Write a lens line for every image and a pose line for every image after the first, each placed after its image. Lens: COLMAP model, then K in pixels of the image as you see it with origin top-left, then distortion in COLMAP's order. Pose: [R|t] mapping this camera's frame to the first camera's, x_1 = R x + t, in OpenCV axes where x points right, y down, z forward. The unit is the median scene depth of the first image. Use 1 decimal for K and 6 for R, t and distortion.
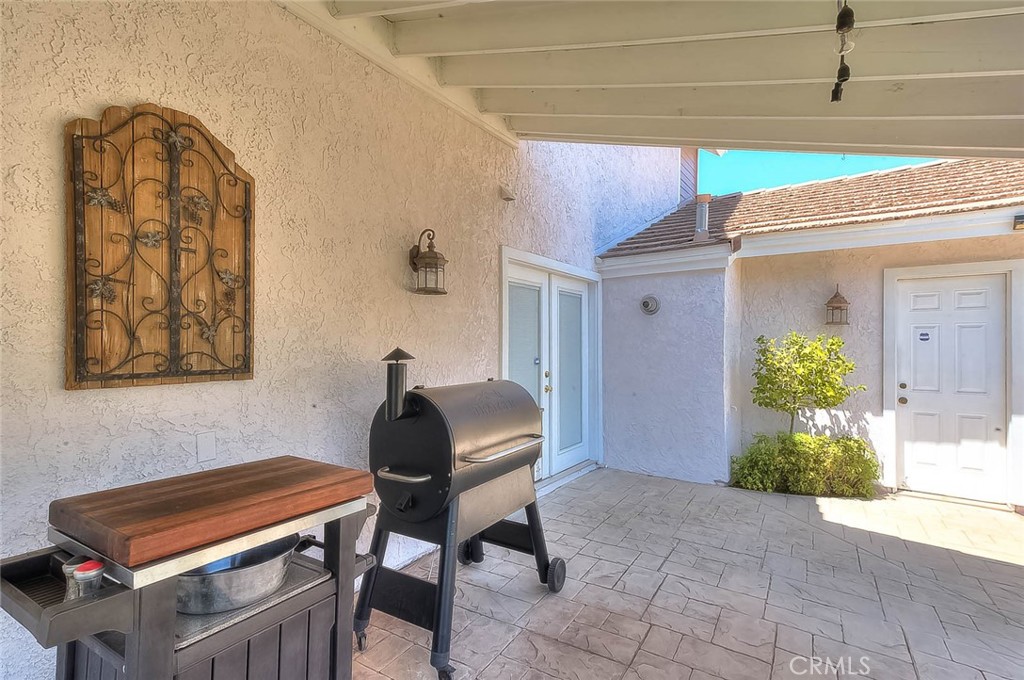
lens RADIAL K [[484.7, 0, 509.1], [0, 484.7, 341.7], [0, 0, 1]] dist [0.009764, -0.004496]
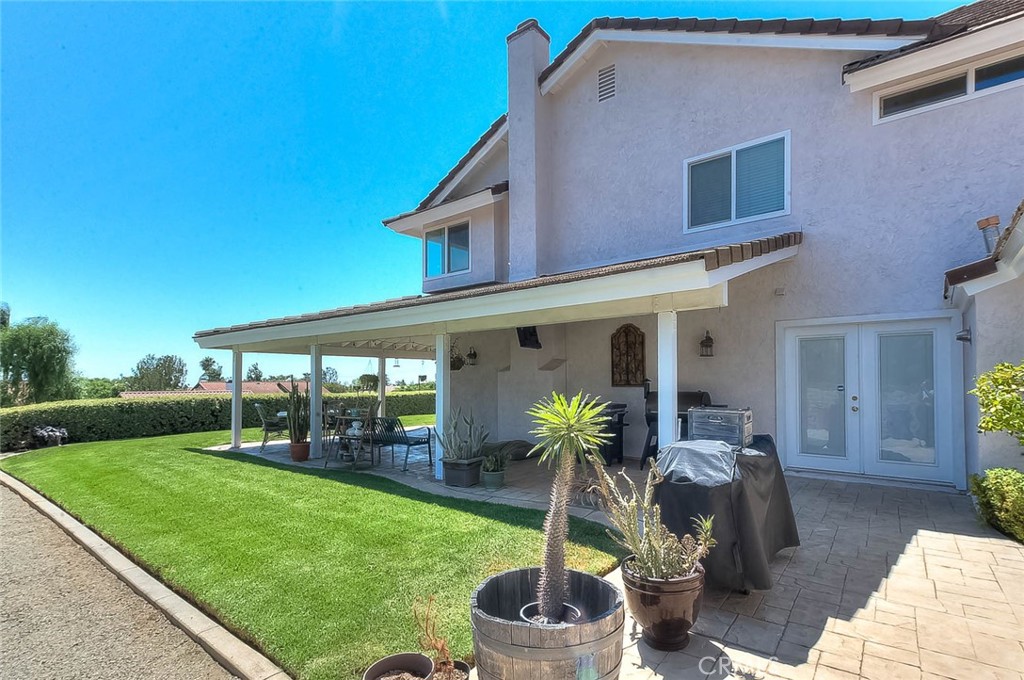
lens RADIAL K [[484.7, 0, 520.6], [0, 484.7, 376.7], [0, 0, 1]] dist [0.009764, -0.004496]
pose [[-0.084358, -0.012830, -0.996353, 3.570546], [0.004830, 0.999900, -0.013285, 0.046563], [0.996424, -0.005933, -0.084288, 0.398677]]
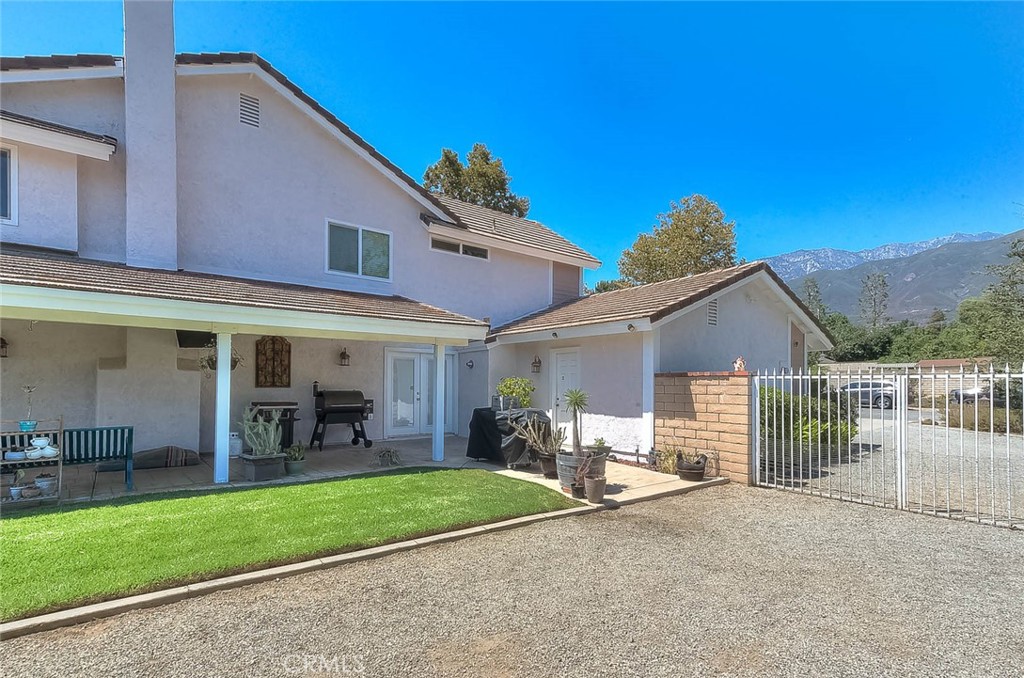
lens RADIAL K [[484.7, 0, 515.8], [0, 484.7, 374.9], [0, 0, 1]] dist [0.009764, -0.004496]
pose [[0.950717, -0.006081, -0.310000, 3.144823], [-0.000074, 0.999803, -0.019840, 0.051017], [0.310060, 0.018885, 0.950529, -2.901610]]
